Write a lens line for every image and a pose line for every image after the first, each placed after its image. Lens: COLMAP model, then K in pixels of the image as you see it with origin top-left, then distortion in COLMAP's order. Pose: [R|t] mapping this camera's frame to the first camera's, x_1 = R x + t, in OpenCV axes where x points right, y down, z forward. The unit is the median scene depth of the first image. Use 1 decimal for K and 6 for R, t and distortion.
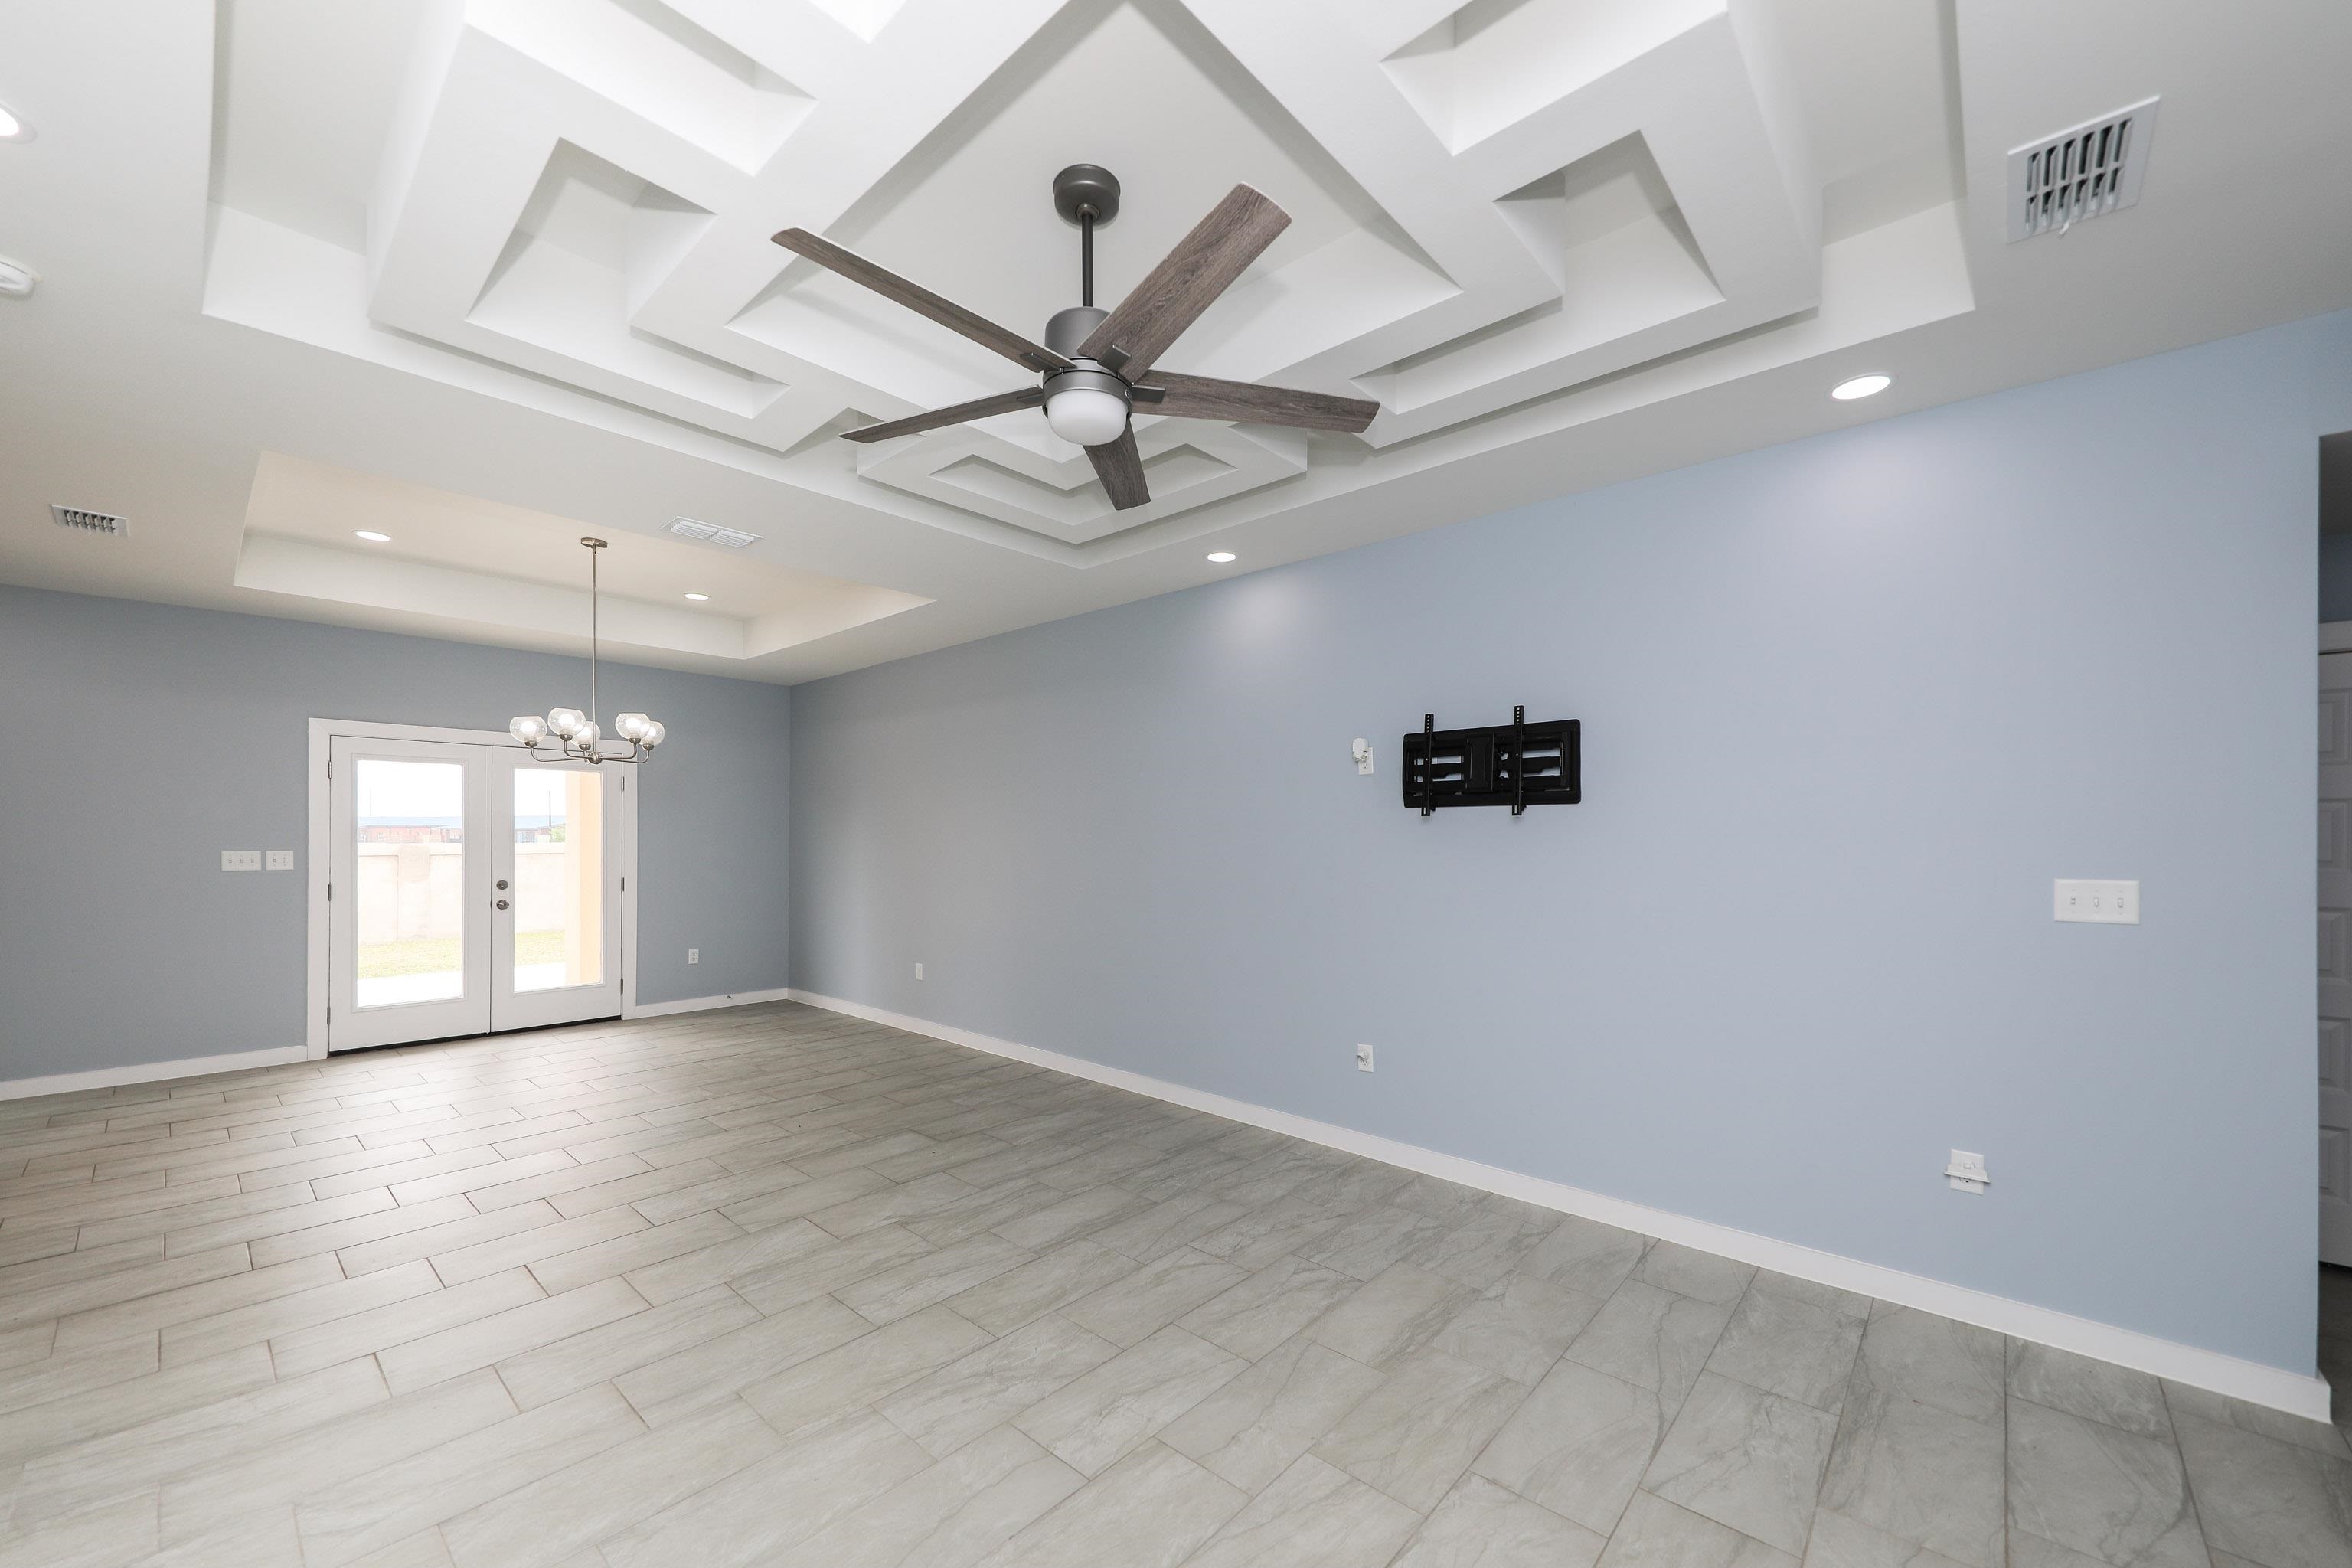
lens RADIAL K [[891.6, 0, 1164.1], [0, 891.6, 836.4], [0, 0, 1]] dist [0.001874, -0.003008]
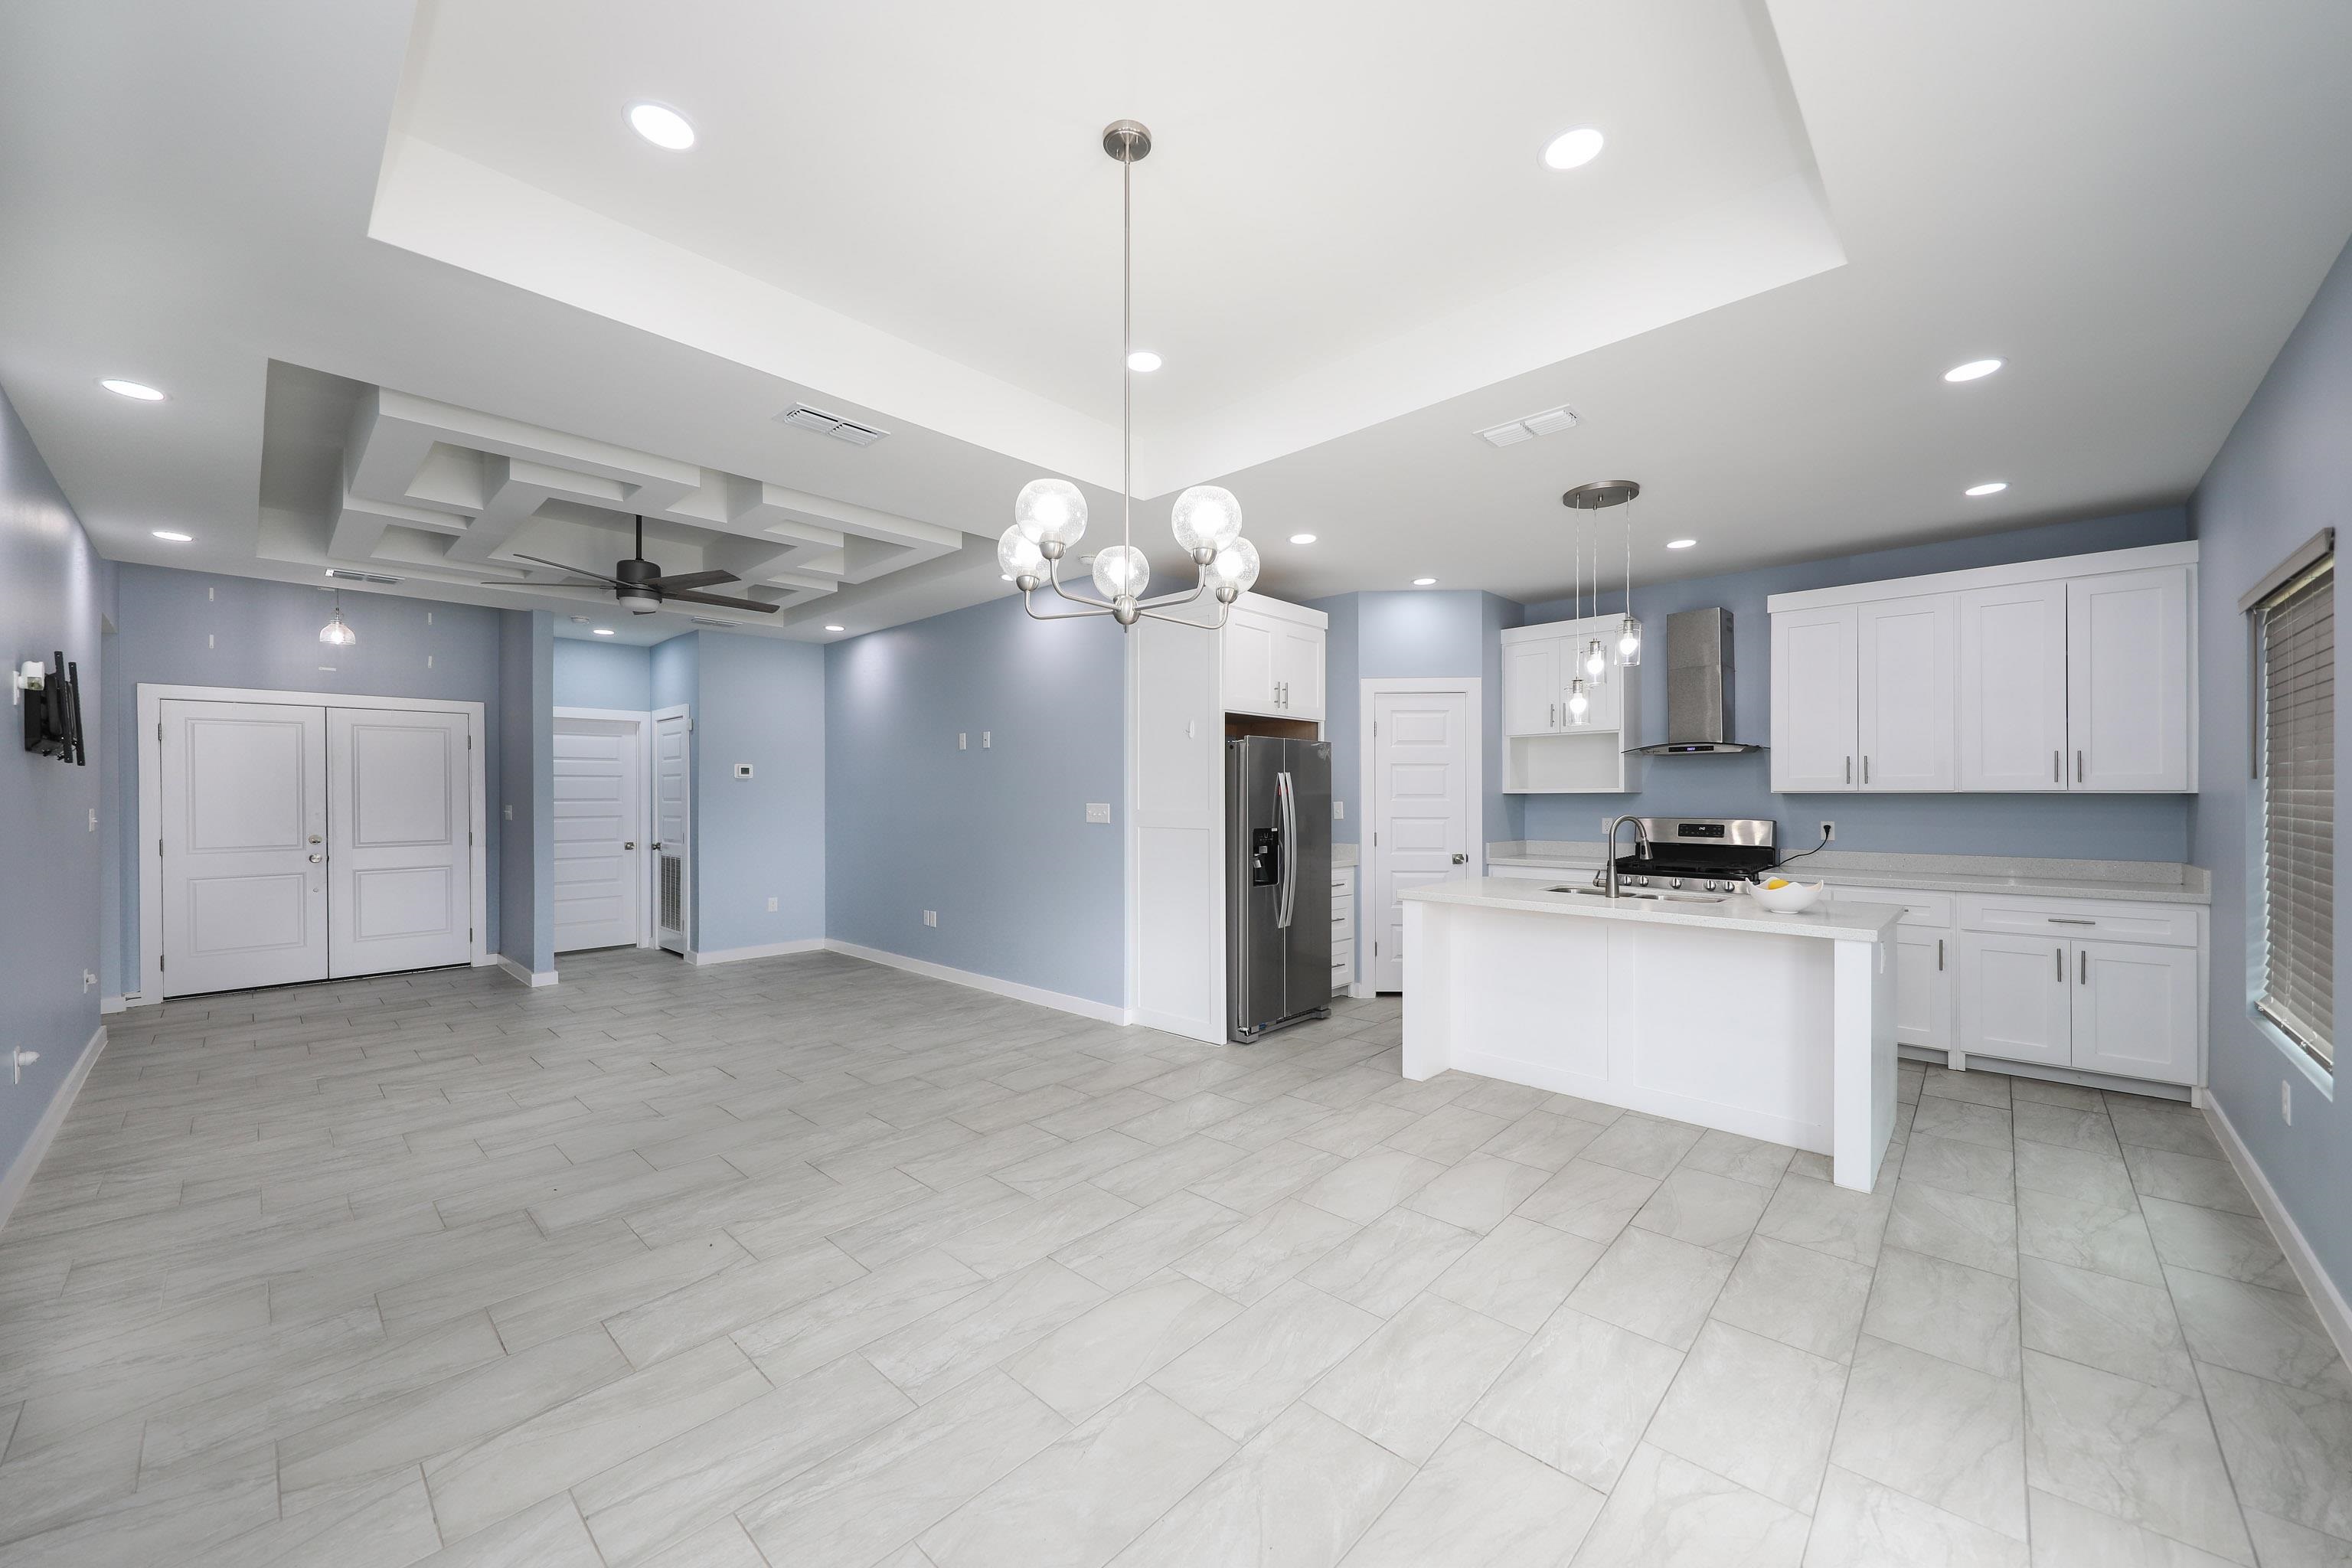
lens RADIAL K [[891.6, 0, 1177.0], [0, 891.6, 786.6], [0, 0, 1]] dist [0.001874, -0.003008]
pose [[-0.999800, -0.000258, 0.019976, -0.690312], [-0.000345, 0.999990, -0.004362, 0.004178], [-0.019975, -0.004368, -0.999791, 1.495933]]
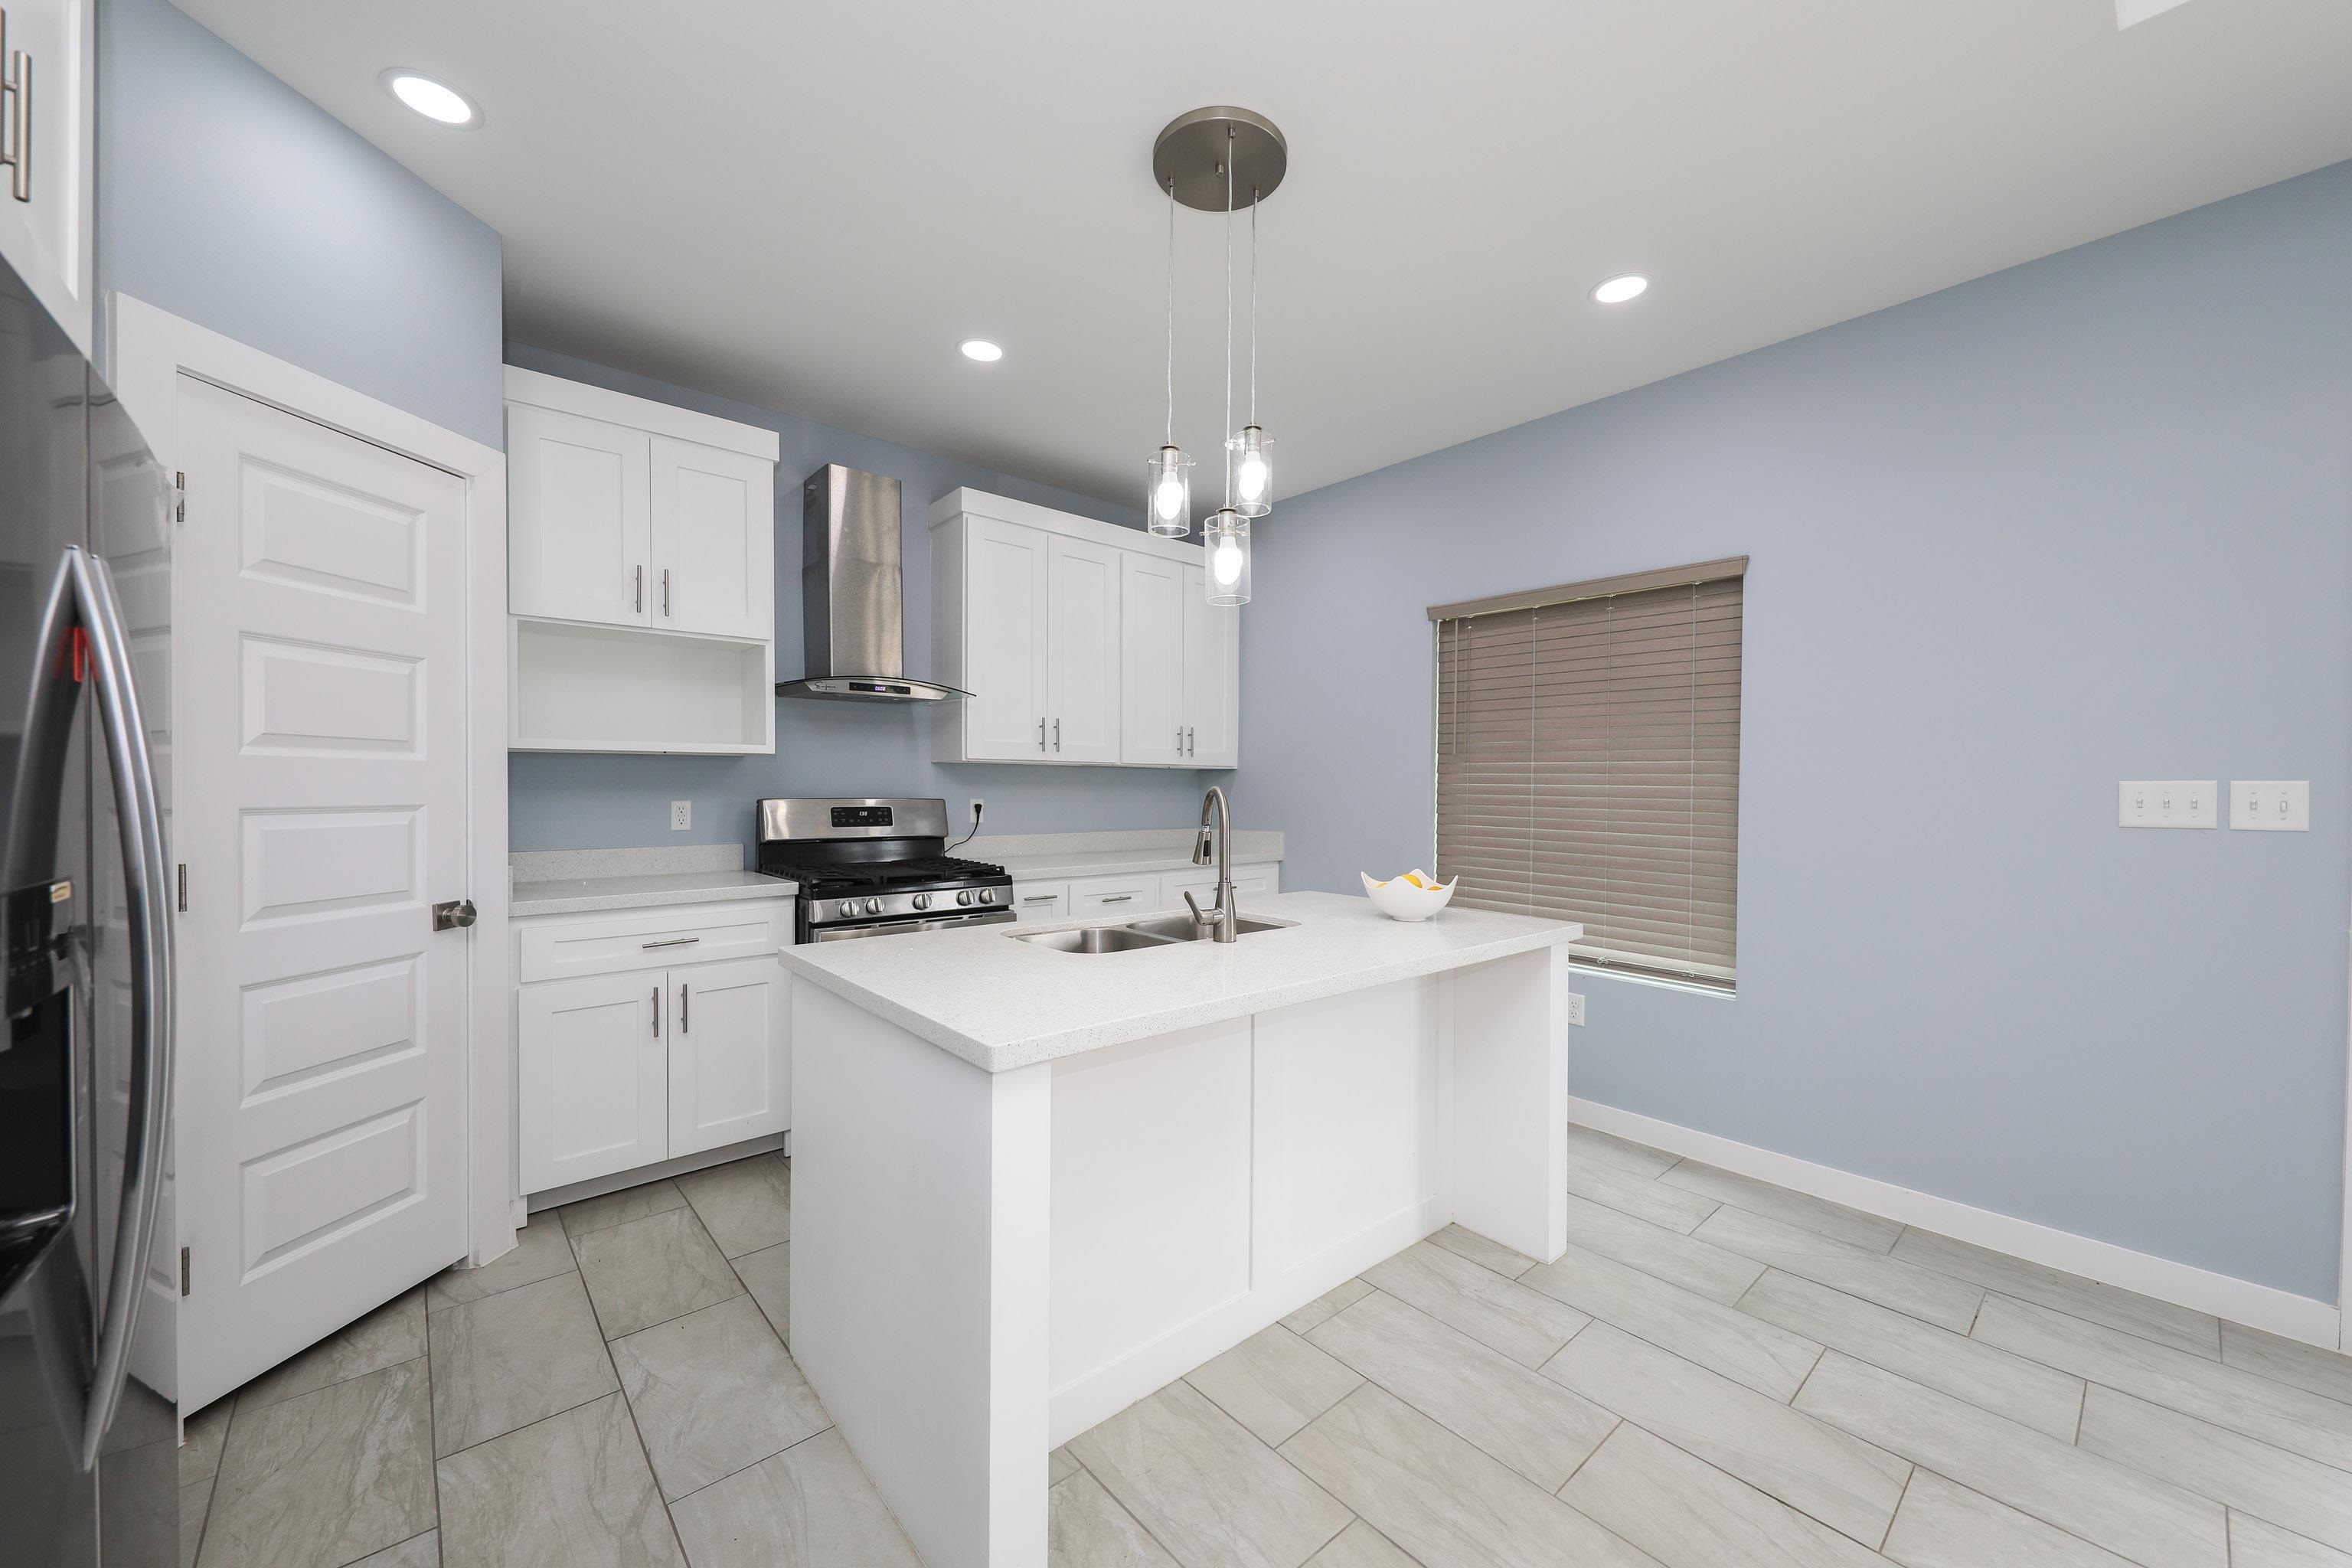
lens RADIAL K [[891.6, 0, 1181.0], [0, 891.6, 787.5], [0, 0, 1]] dist [0.001874, -0.003008]
pose [[-0.123640, -0.000503, -0.992327, -0.638294], [-0.010529, 0.999944, 0.000805, 0.028003], [0.992271, 0.010548, -0.123638, 0.671126]]
